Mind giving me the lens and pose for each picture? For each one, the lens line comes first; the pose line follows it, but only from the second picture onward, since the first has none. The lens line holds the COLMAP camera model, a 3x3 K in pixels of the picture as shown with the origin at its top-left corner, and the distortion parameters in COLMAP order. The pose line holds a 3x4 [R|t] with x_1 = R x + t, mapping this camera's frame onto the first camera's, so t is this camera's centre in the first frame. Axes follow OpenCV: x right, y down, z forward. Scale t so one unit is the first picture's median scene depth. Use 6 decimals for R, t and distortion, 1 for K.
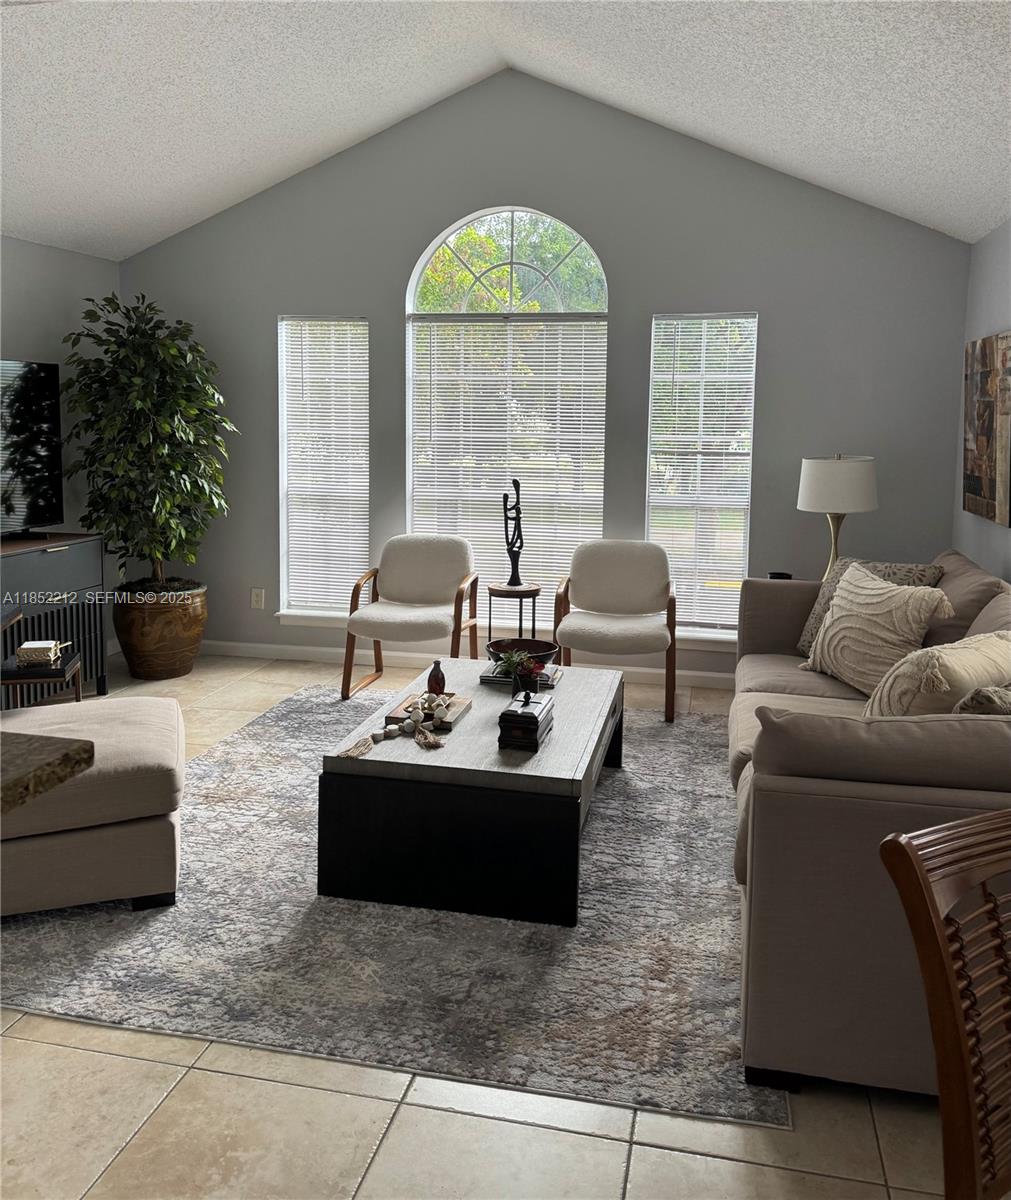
lens RADIAL K [[915.2, 0, 505.5], [0, 915.2, 600.0], [0, 0, 1]] dist [-0.001126, -0.000337]
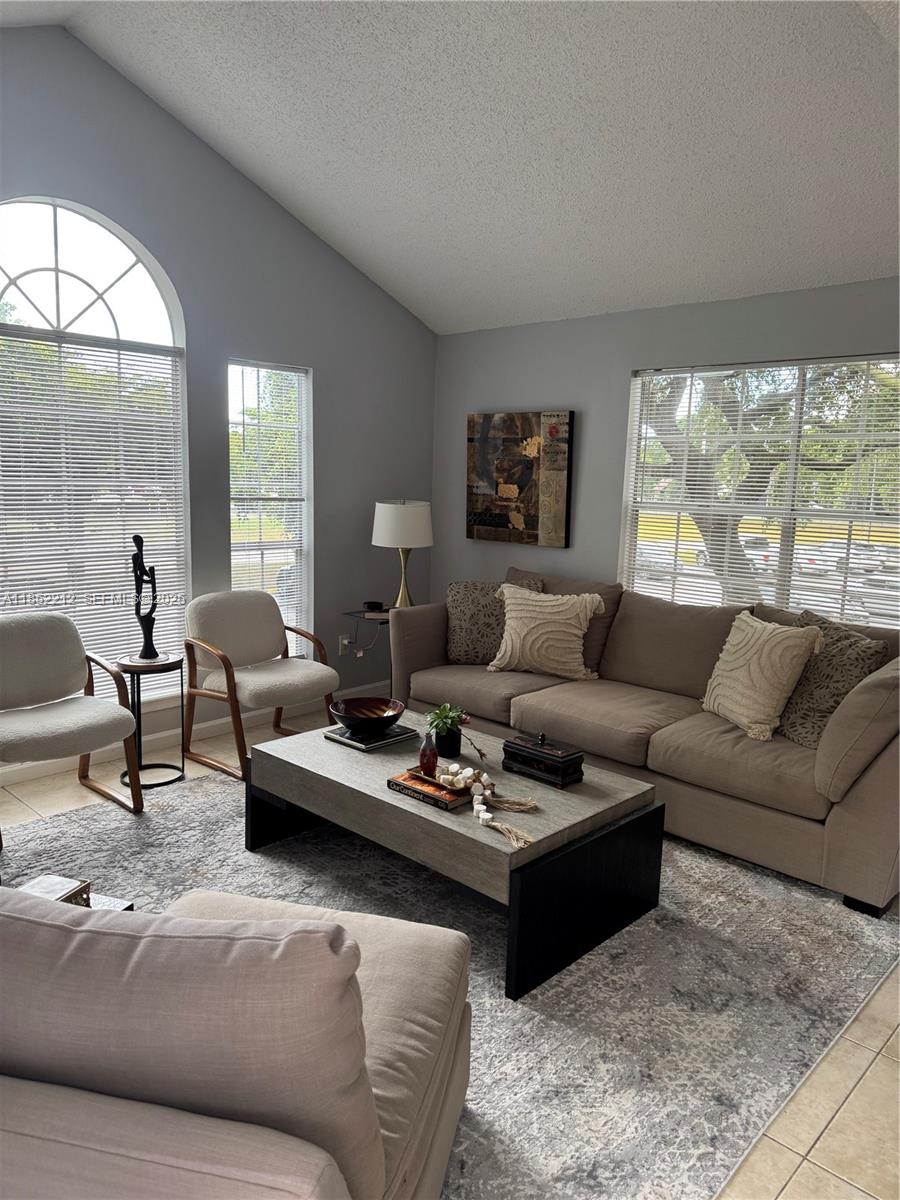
lens RADIAL K [[856.9, 0, 450.0], [0, 856.9, 600.0], [0, 0, 1]] dist [0.005337, 0.000728]
pose [[0.506316, -0.123017, 0.853529, -0.563472], [0.141720, 0.988185, 0.058356, -0.080960], [-0.850623, 0.091415, 0.517768, 0.356469]]
